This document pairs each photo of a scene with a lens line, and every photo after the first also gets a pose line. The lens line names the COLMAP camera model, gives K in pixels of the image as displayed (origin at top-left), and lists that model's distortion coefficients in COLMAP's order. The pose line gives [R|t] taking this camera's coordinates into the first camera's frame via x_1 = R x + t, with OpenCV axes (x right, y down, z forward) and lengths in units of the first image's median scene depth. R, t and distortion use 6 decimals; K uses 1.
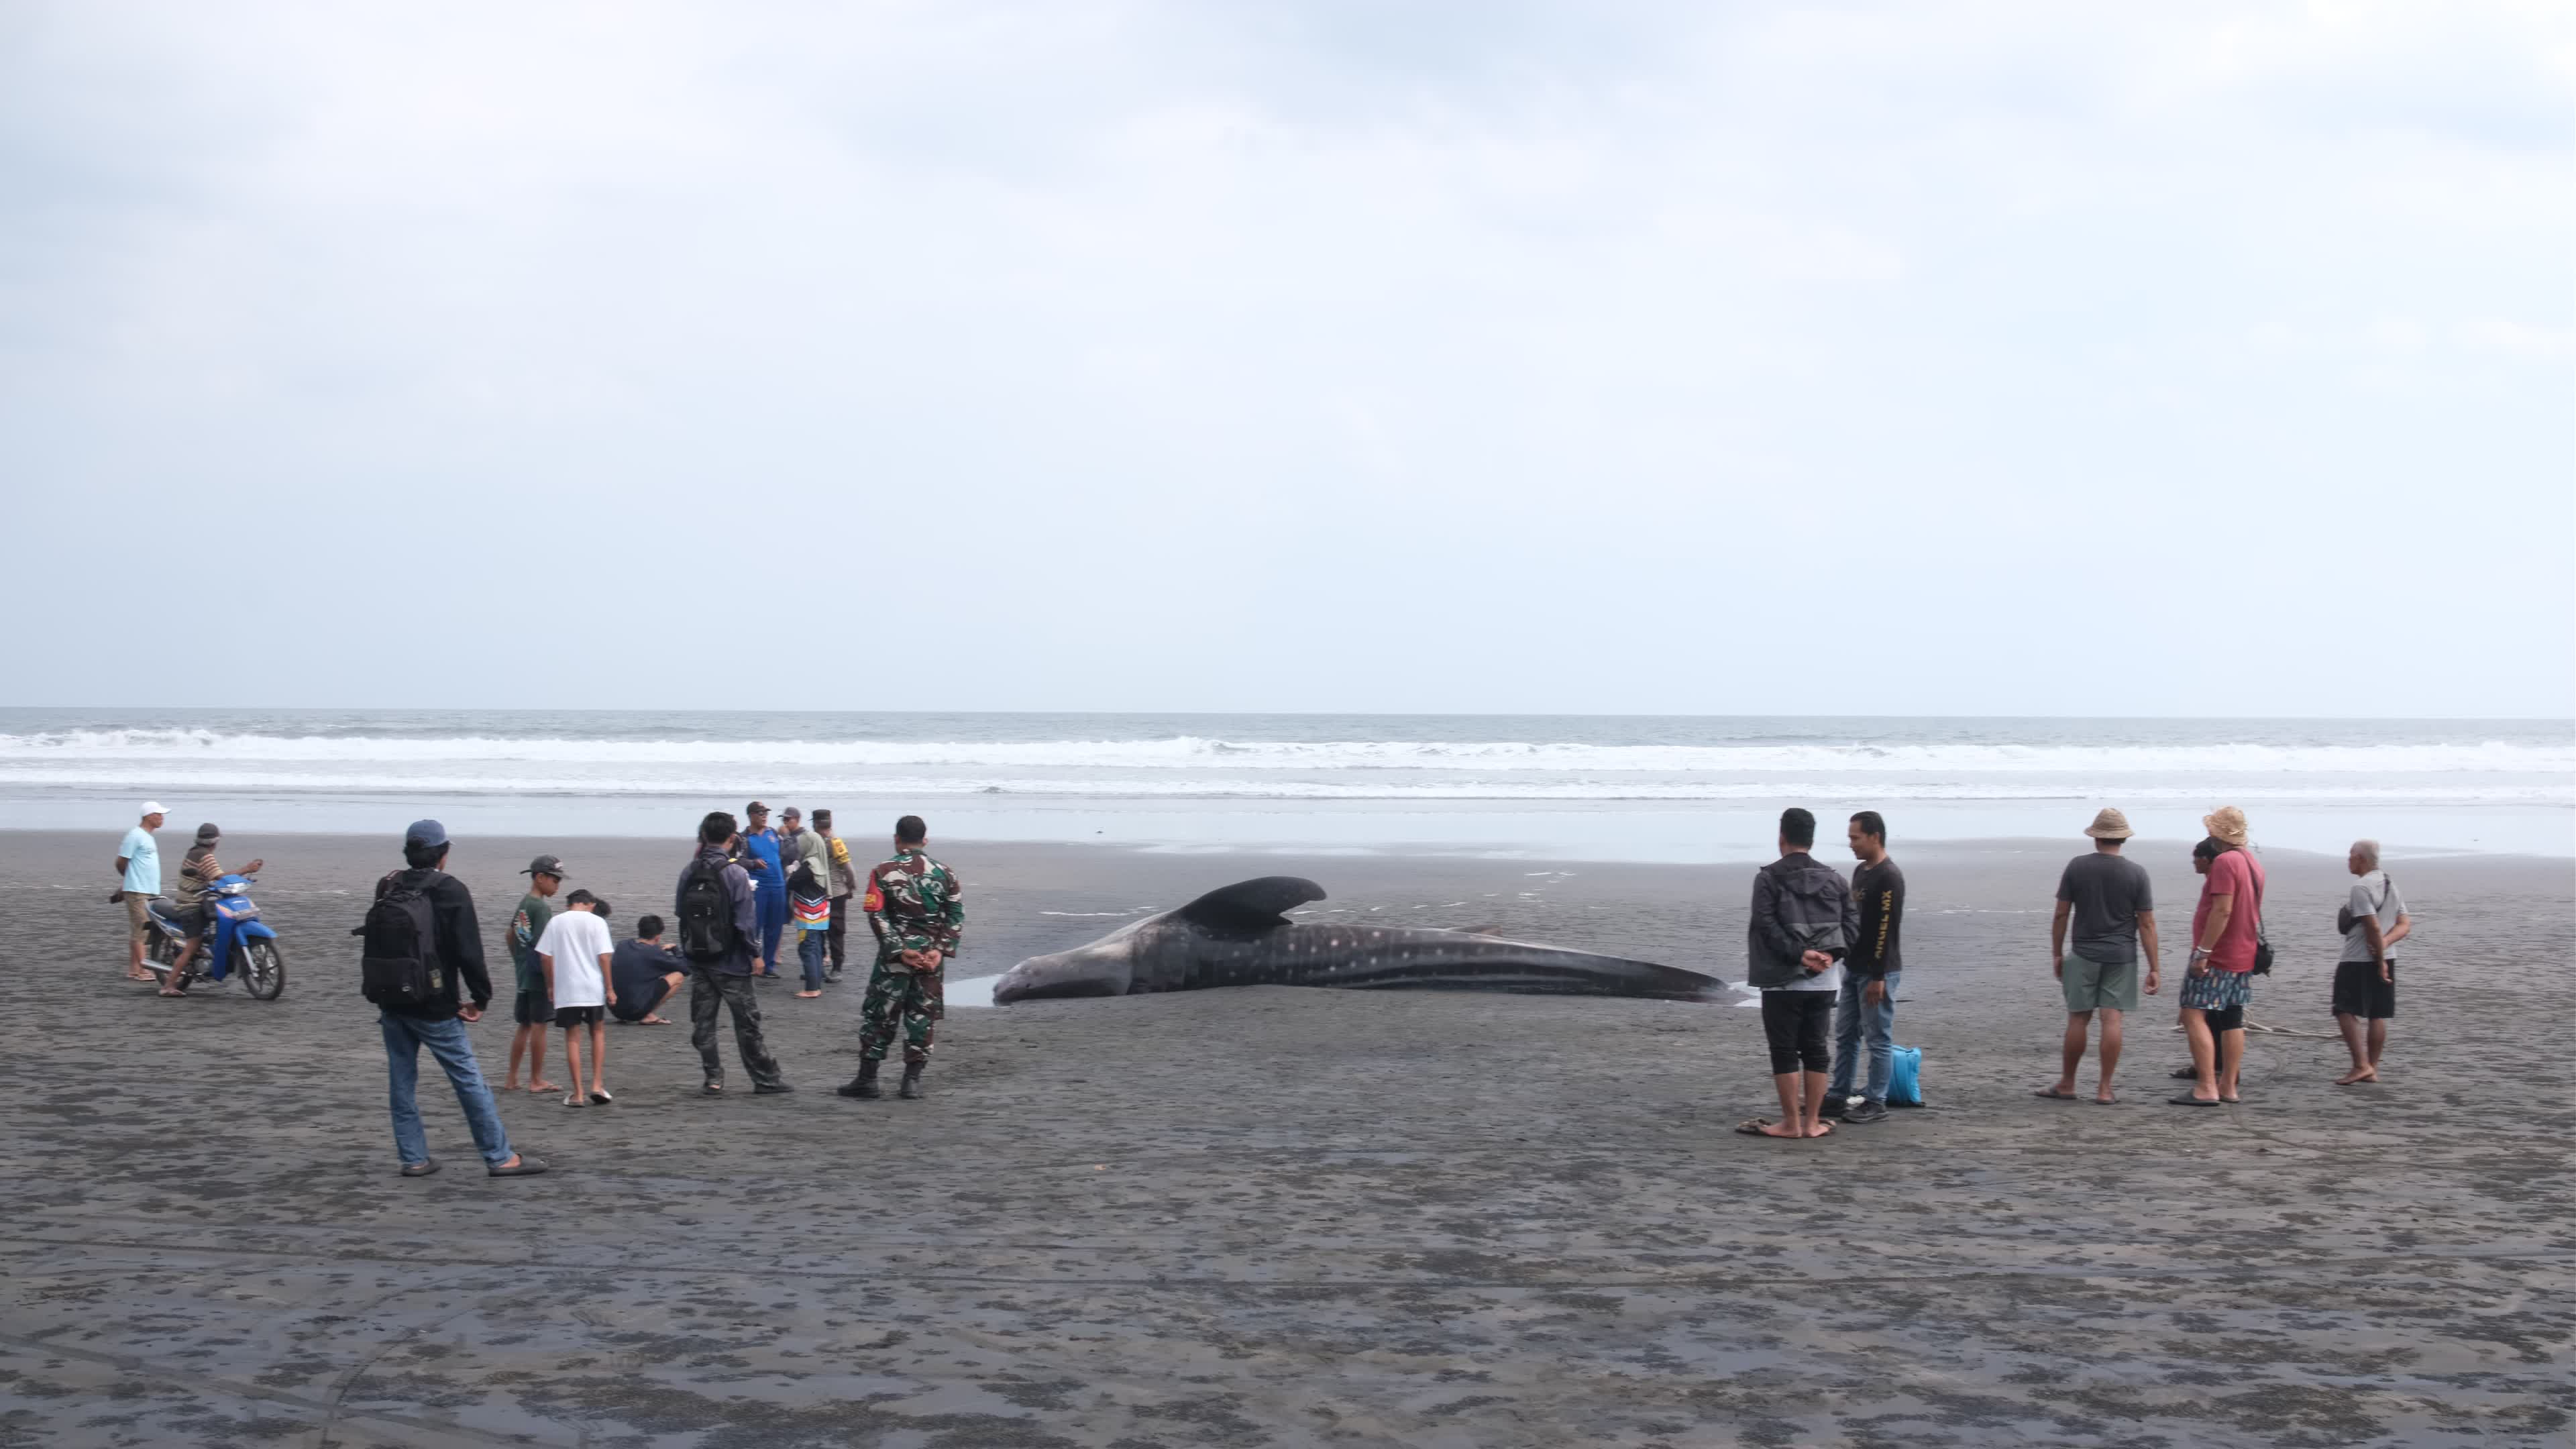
lens RADIAL K [[2601.4, 0, 1288.0], [0, 2601.4, 724.5], [0, 0, 1]] dist [-0.178365, 0.162984]
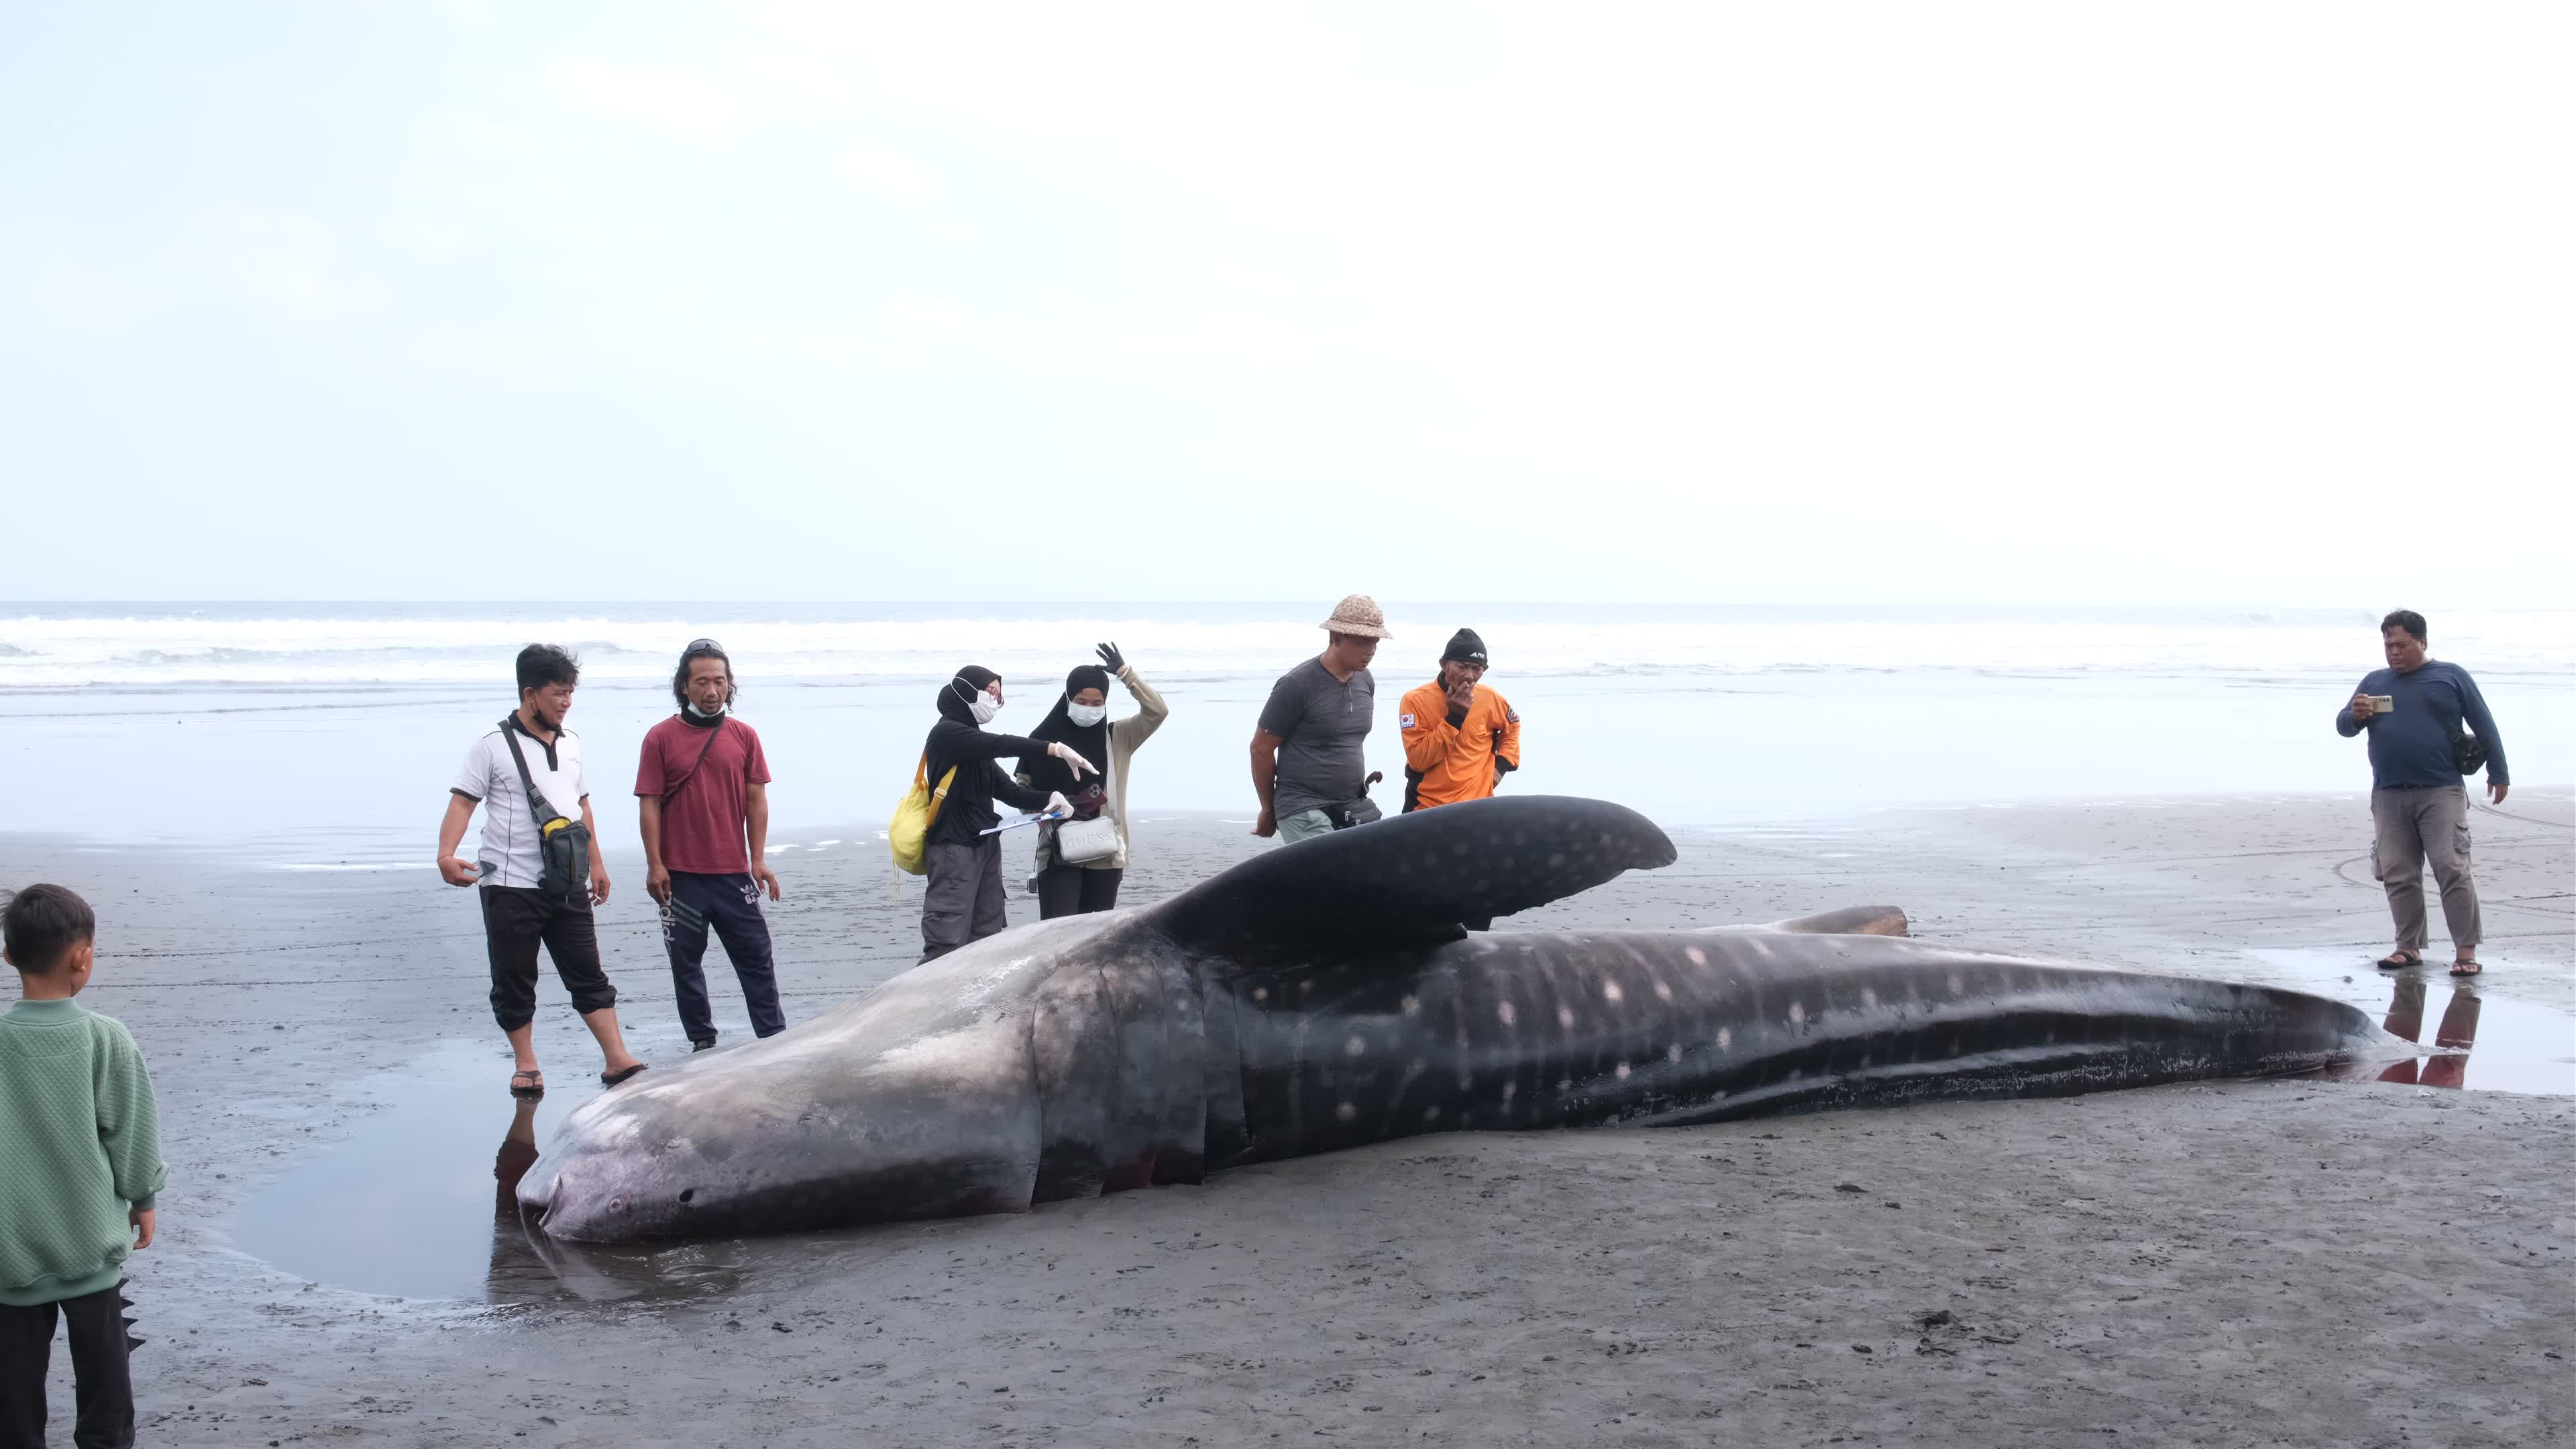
lens RADIAL K [[2601.4, 0, 1288.0], [0, 2601.4, 724.5], [0, 0, 1]] dist [-0.178365, 0.162984]
pose [[0.924534, -0.018536, 0.380649, -0.147376], [-0.004054, 0.998282, 0.058459, 0.030413], [-0.381079, -0.055590, 0.922870, 0.710892]]
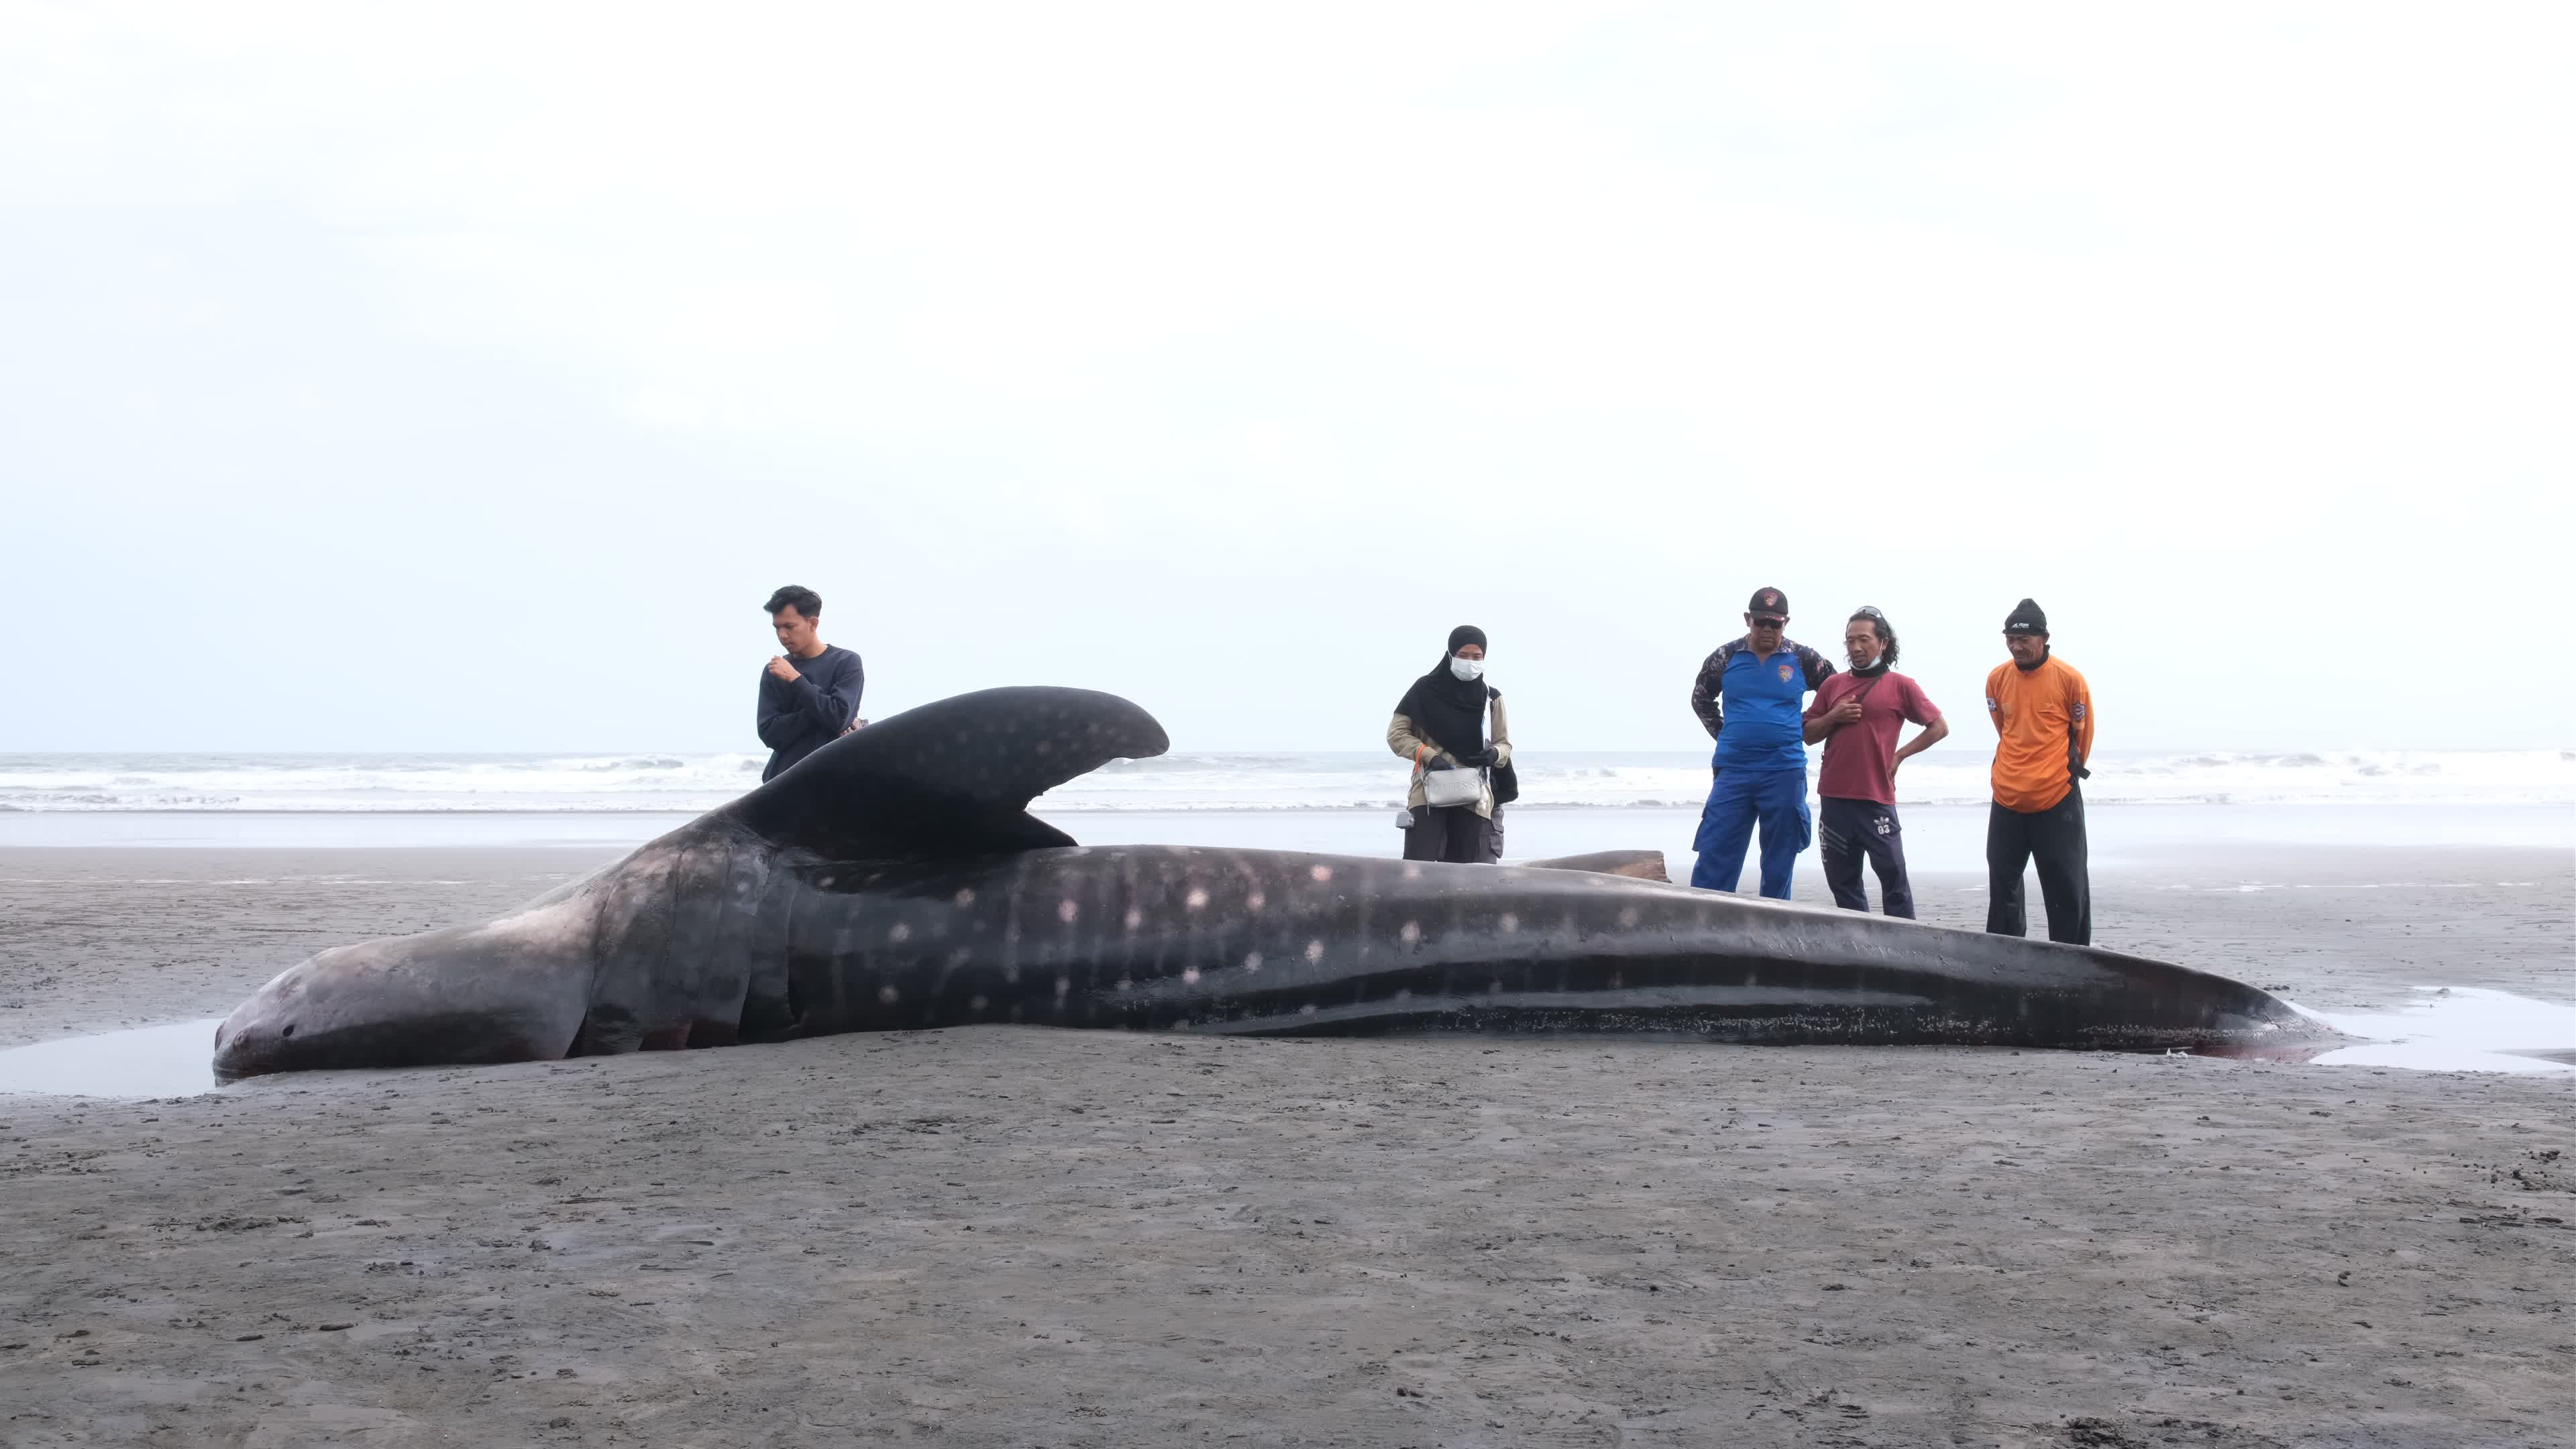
lens RADIAL K [[2601.4, 0, 1288.0], [0, 2601.4, 724.5], [0, 0, 1]] dist [-0.178365, 0.162984]
pose [[0.998787, -0.004427, 0.049047, 0.013314], [0.004579, 0.999985, -0.002985, 0.062852], [-0.049033, 0.003206, 0.998792, 0.666603]]
